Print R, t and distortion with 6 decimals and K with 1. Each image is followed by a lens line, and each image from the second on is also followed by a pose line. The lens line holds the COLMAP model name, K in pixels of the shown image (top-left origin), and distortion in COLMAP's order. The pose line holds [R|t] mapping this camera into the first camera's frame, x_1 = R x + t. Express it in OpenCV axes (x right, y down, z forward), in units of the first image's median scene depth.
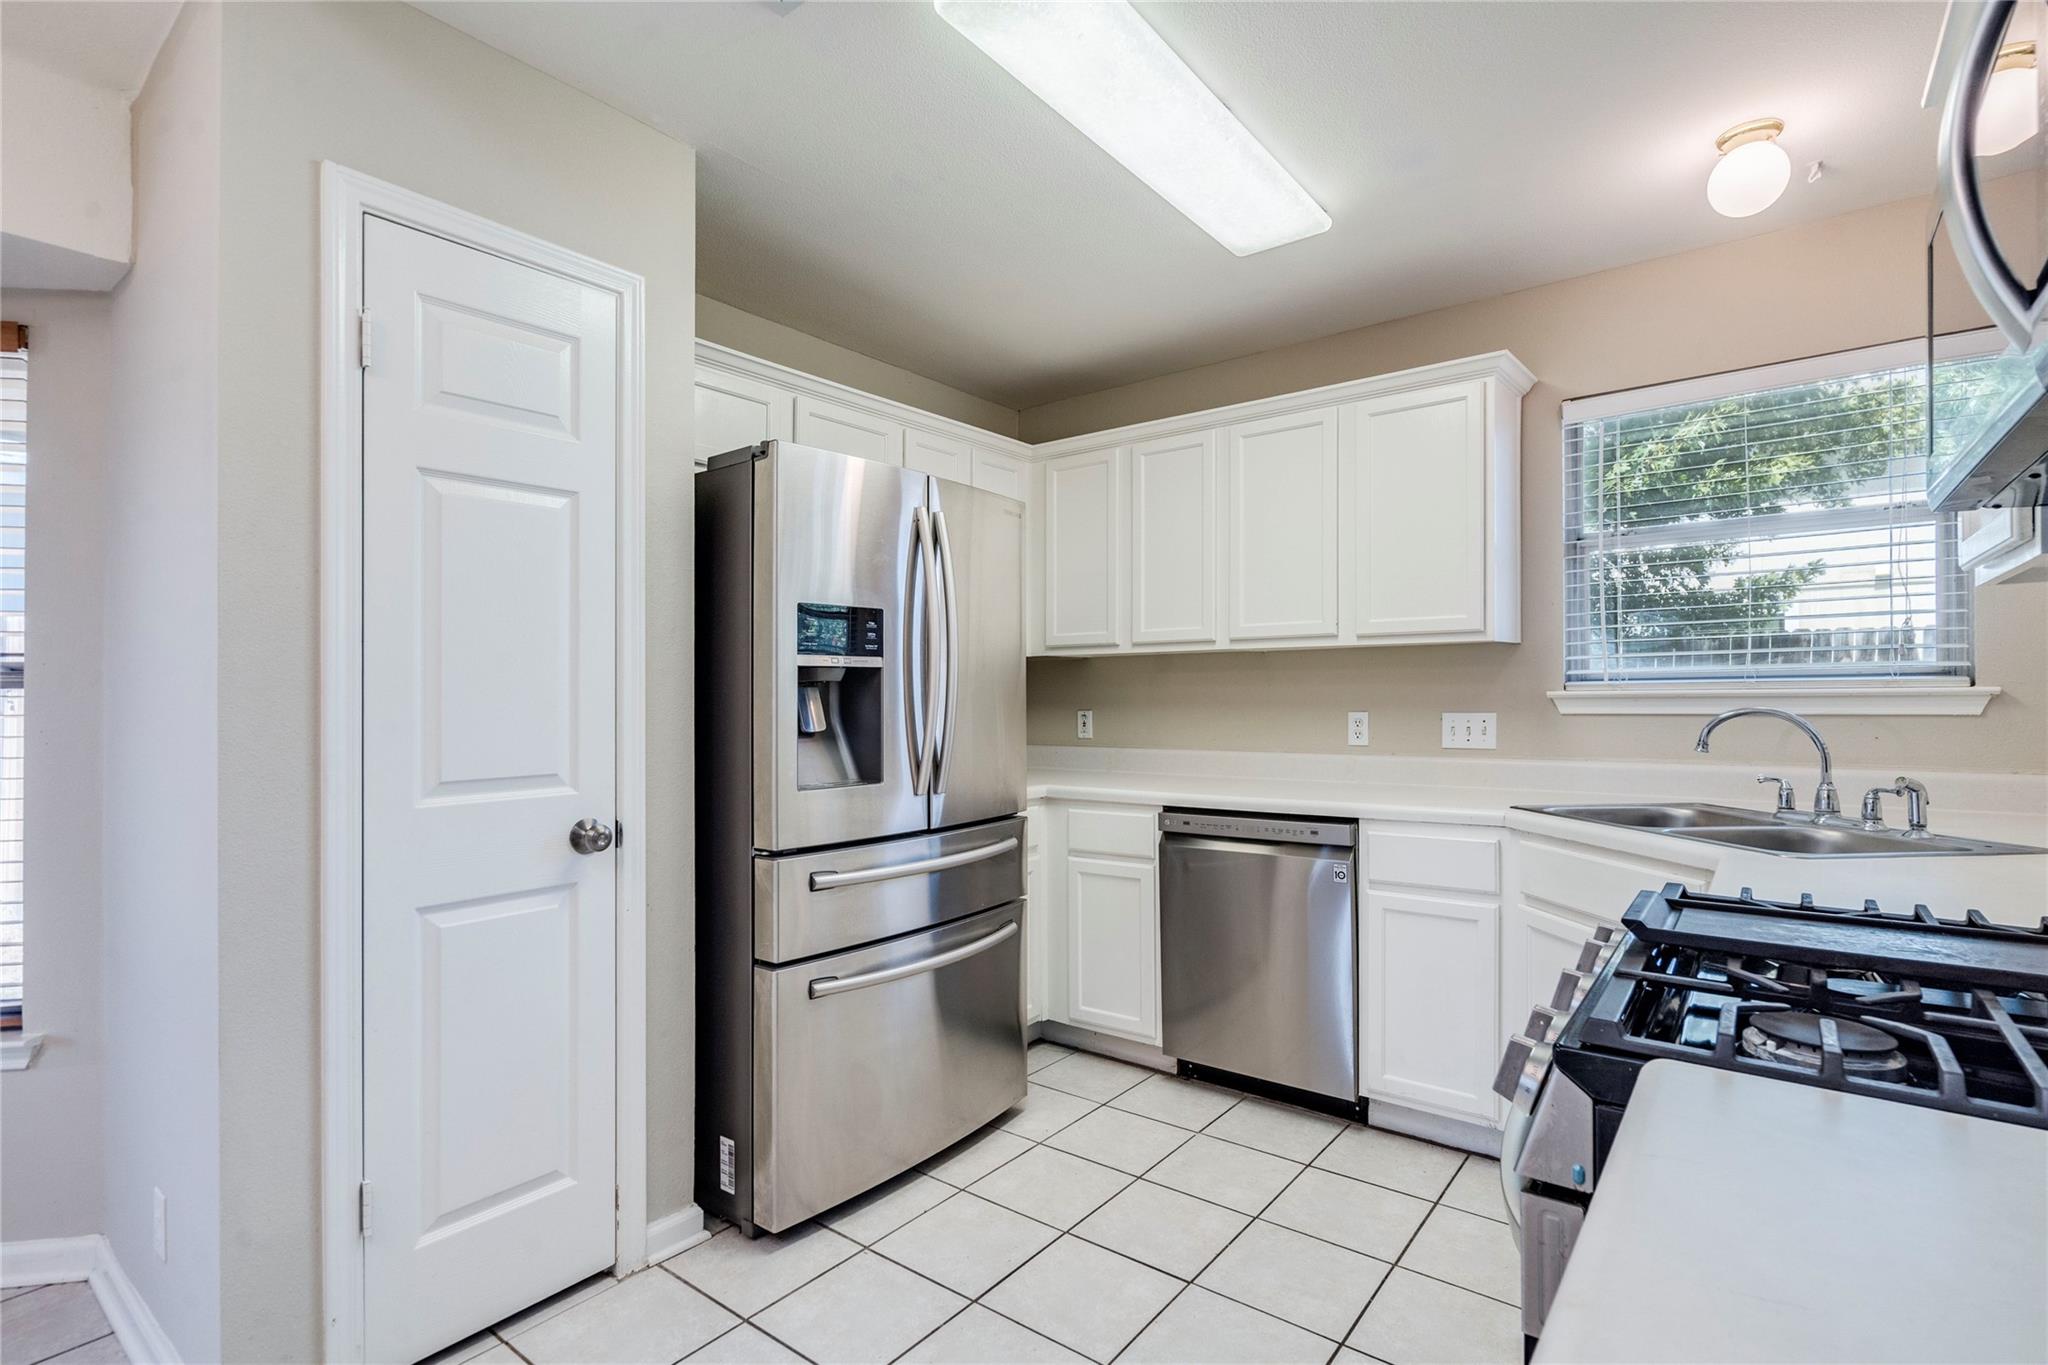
lens RADIAL K [[975.3, 0, 1031.9], [0, 975.3, 693.5], [0, 0, 1]] dist [-0.009894, 0.004672]
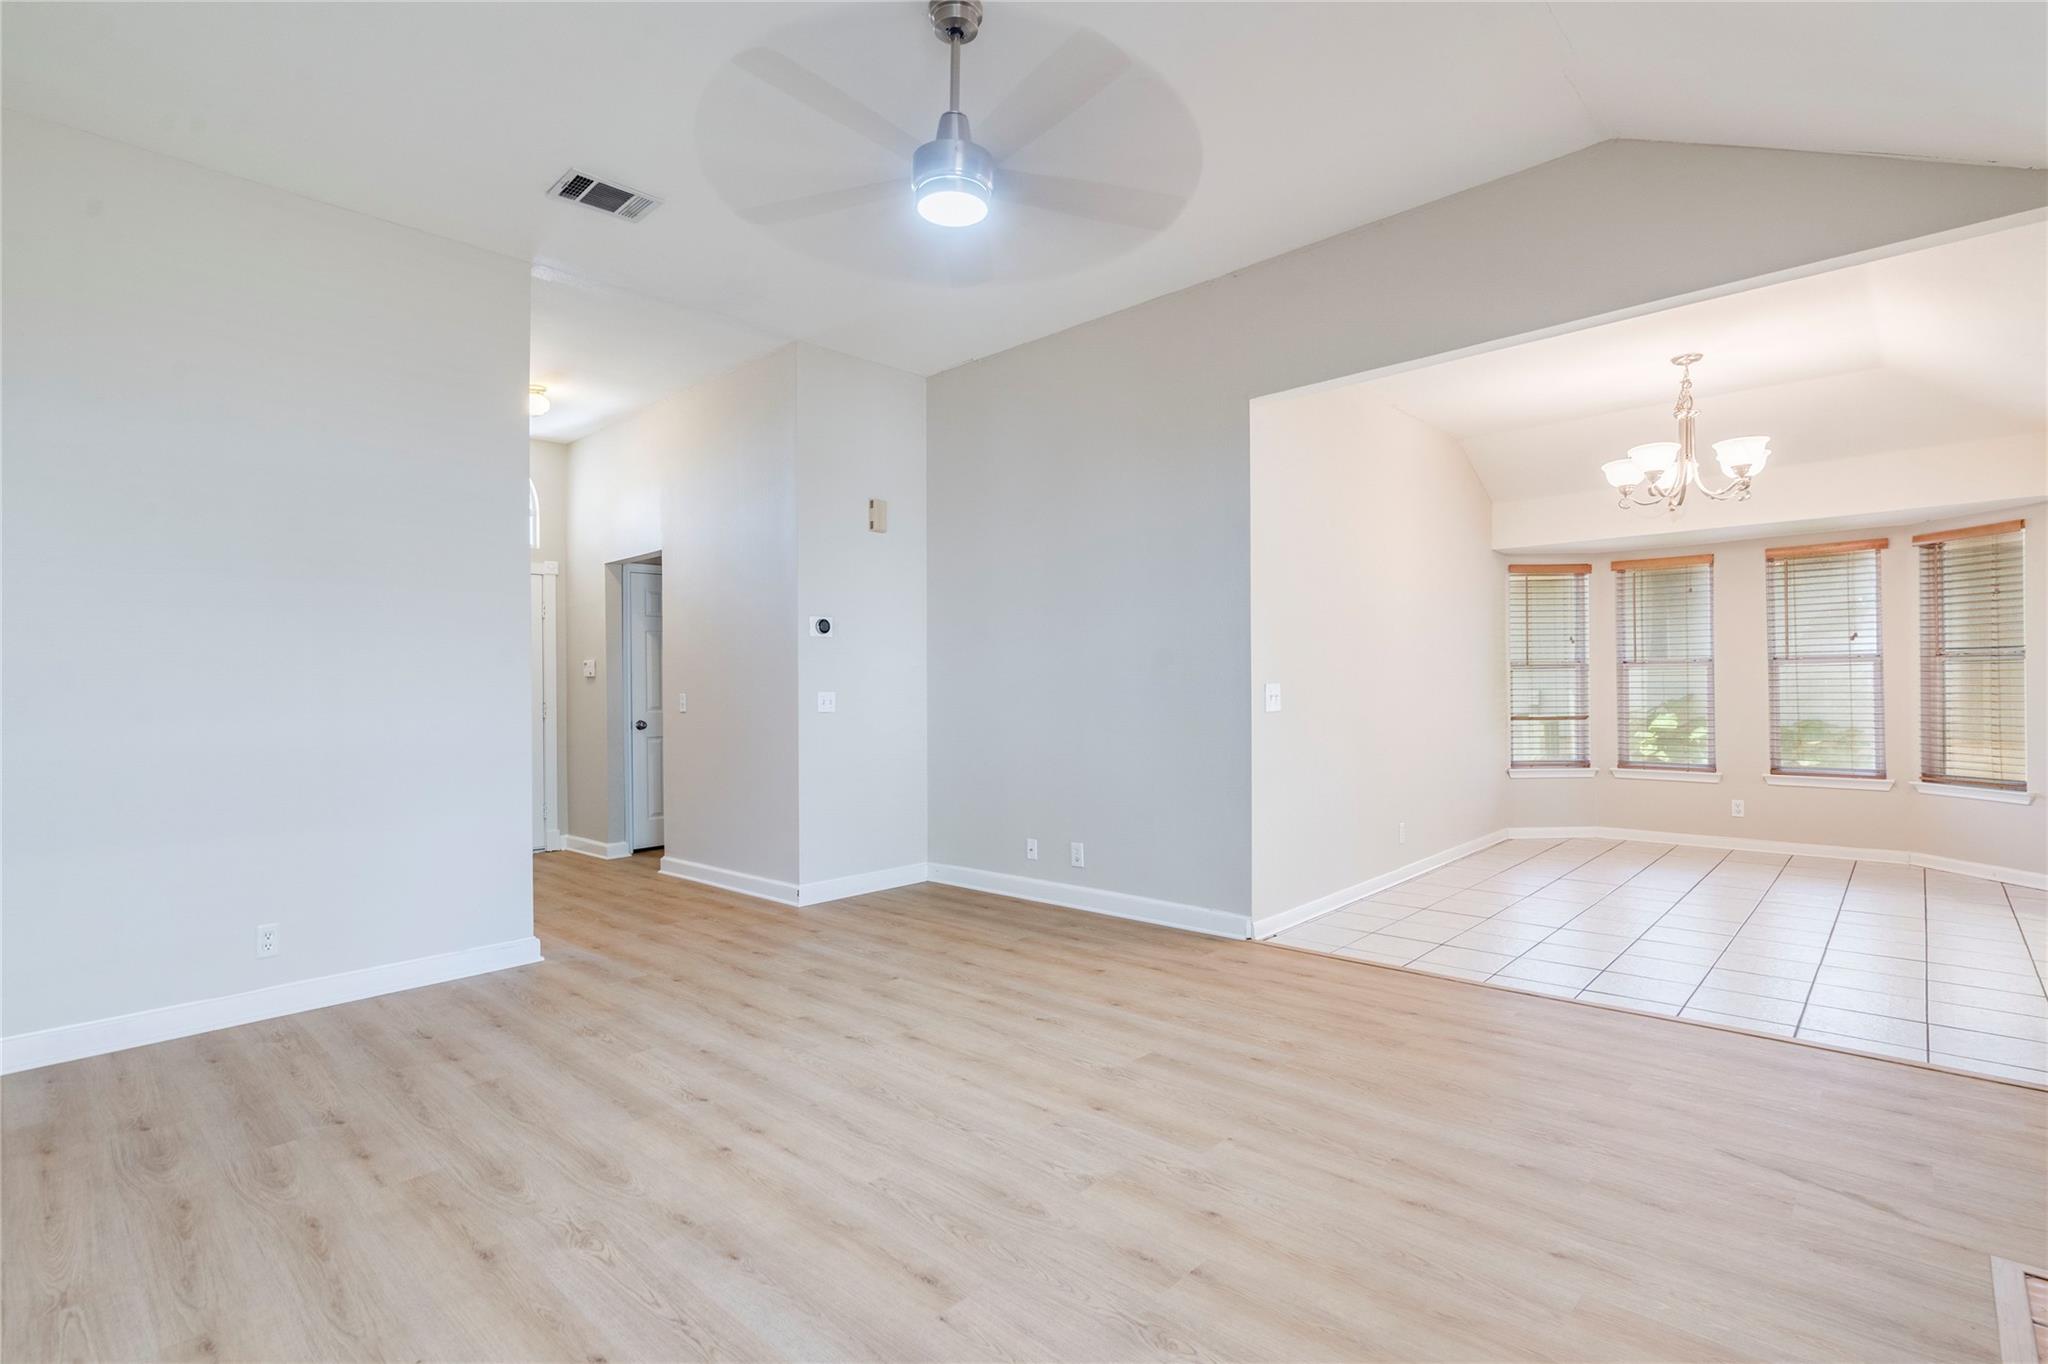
lens RADIAL K [[975.3, 0, 1031.5], [0, 975.3, 710.1], [0, 0, 1]] dist [-0.009894, 0.004672]
pose [[-0.074531, 0.030858, -0.996741, 1.524576], [0.015673, 0.999434, 0.029769, 0.010561], [0.997096, -0.013404, -0.074972, -1.280508]]
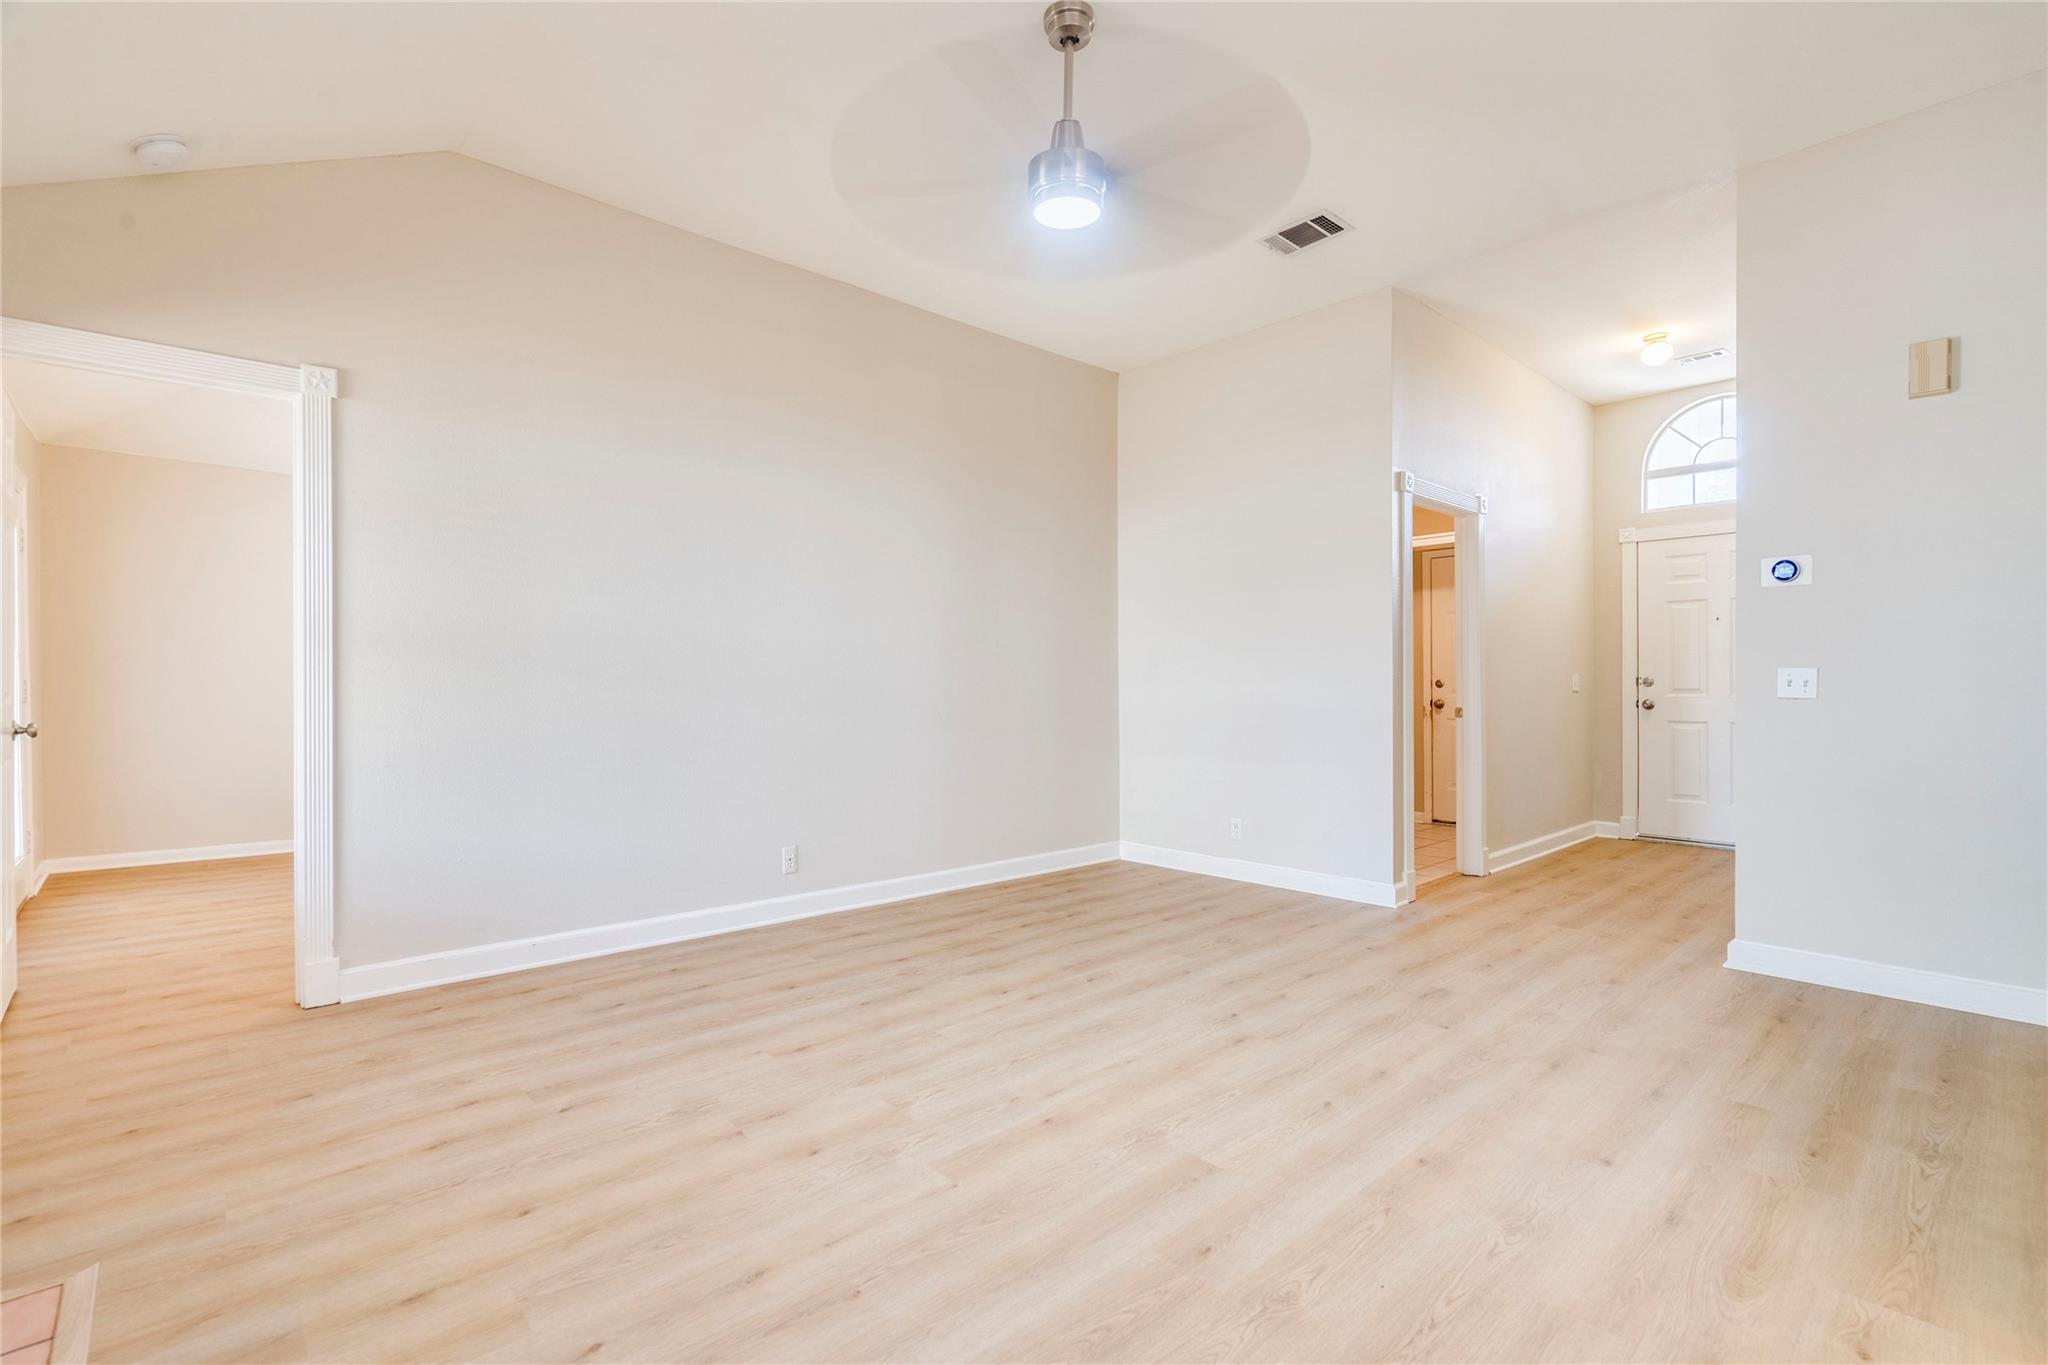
lens RADIAL K [[939.4, 0, 1018.2], [0, 939.4, 682.0], [0, 0, 1]] dist [-0.008174, 0.000282]
pose [[-0.985164, 0.011416, 0.171233, 0.264605], [0.011987, 0.999925, 0.002304, 0.031978], [-0.171194, 0.004323, -0.985228, -0.298021]]
